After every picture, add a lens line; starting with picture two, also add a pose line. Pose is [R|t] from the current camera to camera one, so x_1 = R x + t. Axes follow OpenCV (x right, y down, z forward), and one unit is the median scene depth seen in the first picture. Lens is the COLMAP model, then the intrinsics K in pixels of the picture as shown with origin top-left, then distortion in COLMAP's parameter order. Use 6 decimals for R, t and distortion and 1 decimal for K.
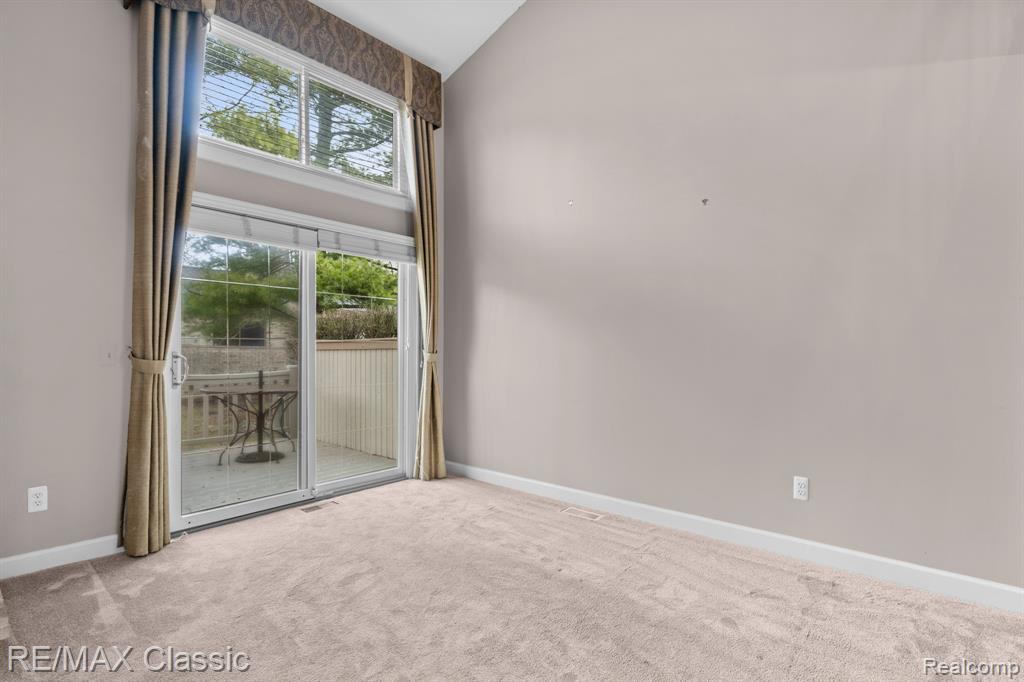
lens RADIAL K [[486.6, 0, 530.3], [0, 486.6, 349.5], [0, 0, 1]] dist [0.000040, 0.001755]
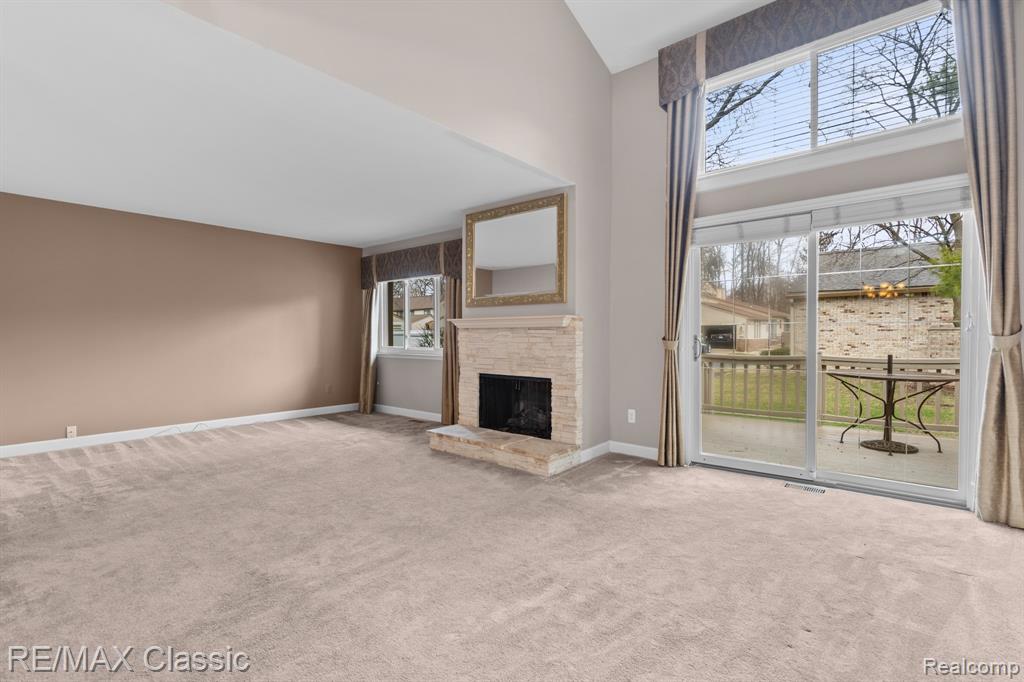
lens RADIAL K [[468.1, 0, 505.9], [0, 468.1, 346.2], [0, 0, 1]] dist [-0.007889, 0.003167]
pose [[-0.009407, 0.018159, -0.999791, 0.515914], [0.006526, 0.999815, 0.018098, 0.006866], [0.999934, -0.006355, -0.009524, 0.378988]]
